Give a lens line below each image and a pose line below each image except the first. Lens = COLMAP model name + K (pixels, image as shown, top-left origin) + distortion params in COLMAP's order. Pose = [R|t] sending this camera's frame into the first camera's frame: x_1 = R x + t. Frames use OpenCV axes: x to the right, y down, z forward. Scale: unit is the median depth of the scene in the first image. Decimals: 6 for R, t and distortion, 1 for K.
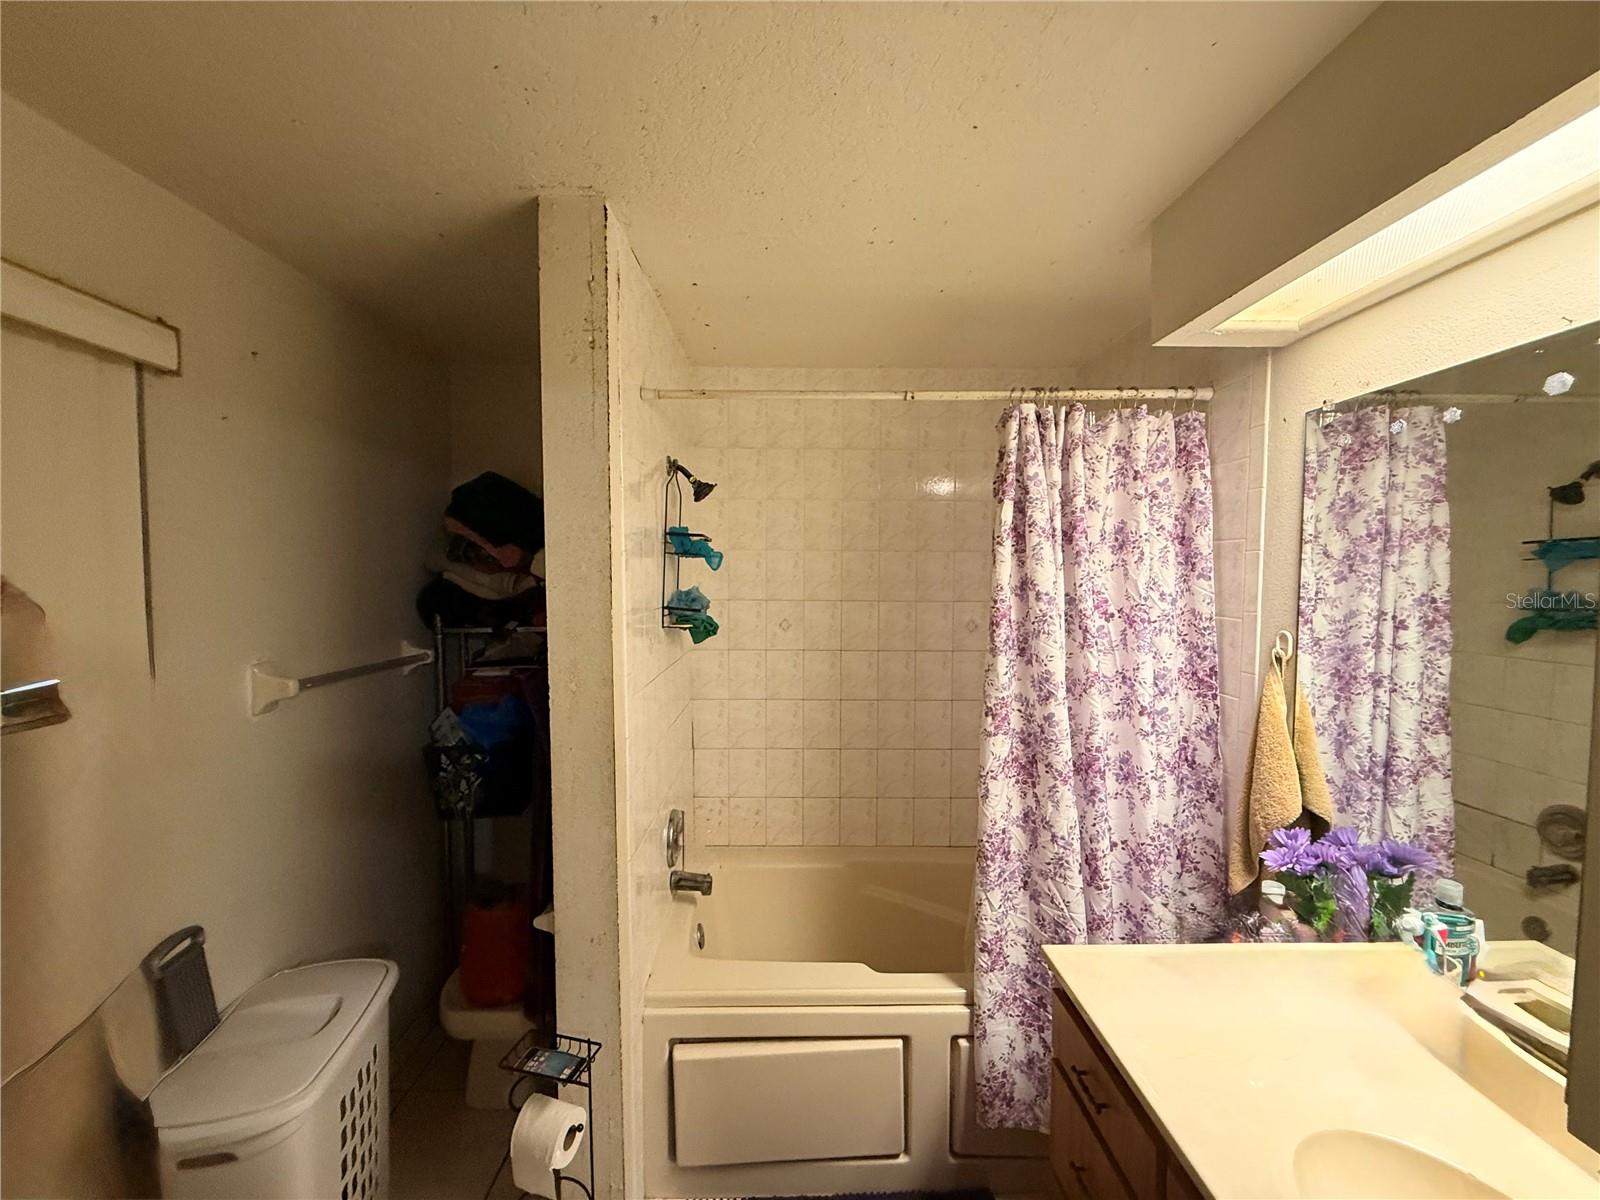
lens RADIAL K [[646.1, 0, 800.0], [0, 646.1, 600.0], [0, 0, 1]] dist [-0.001530, -0.000146]
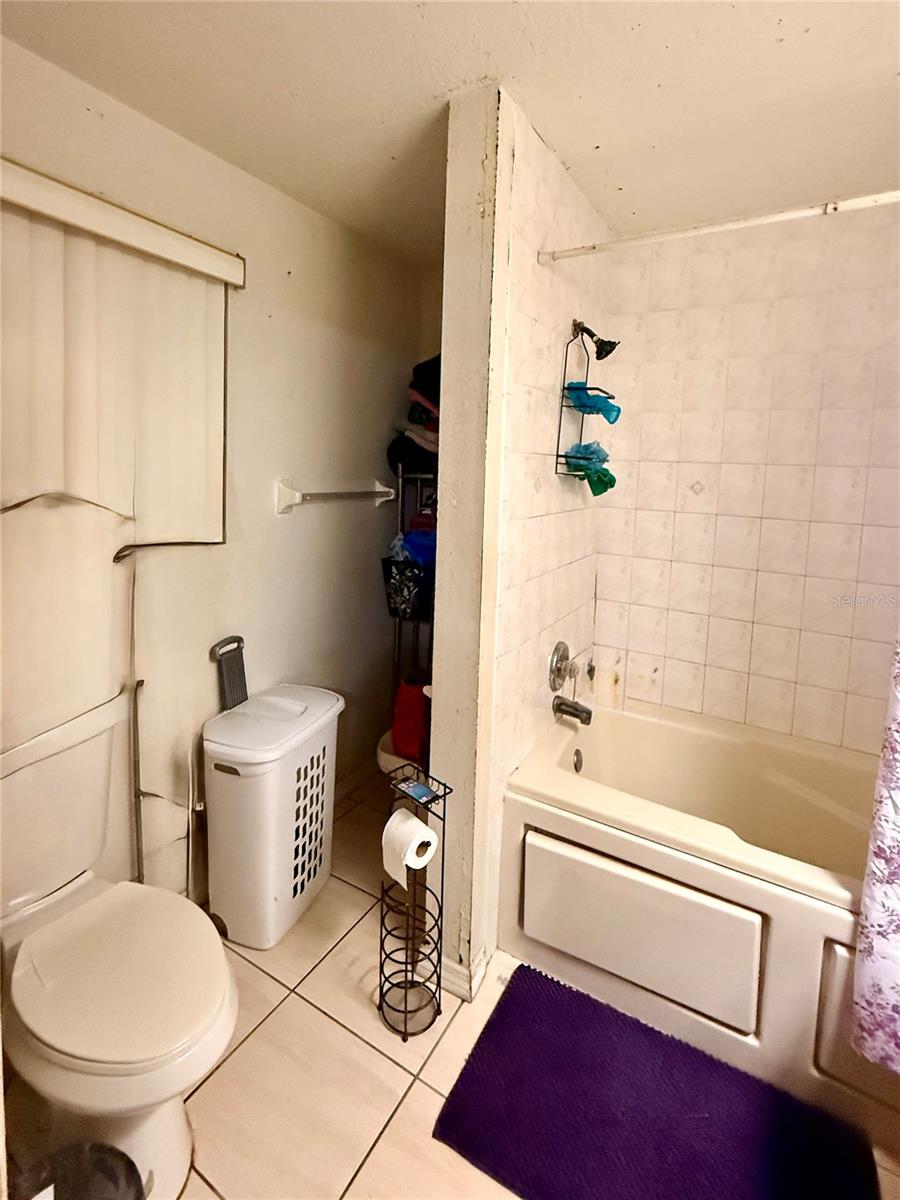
lens RADIAL K [[583.6, 0, 409.6], [0, 583.6, 511.8], [0, 0, 1]] dist [-0.001260, -0.001336]
pose [[0.828161, 0.067939, -0.556358, 0.154462], [-0.054858, 0.997686, 0.040173, 0.088539], [0.557799, -0.002749, 0.829971, 0.023967]]
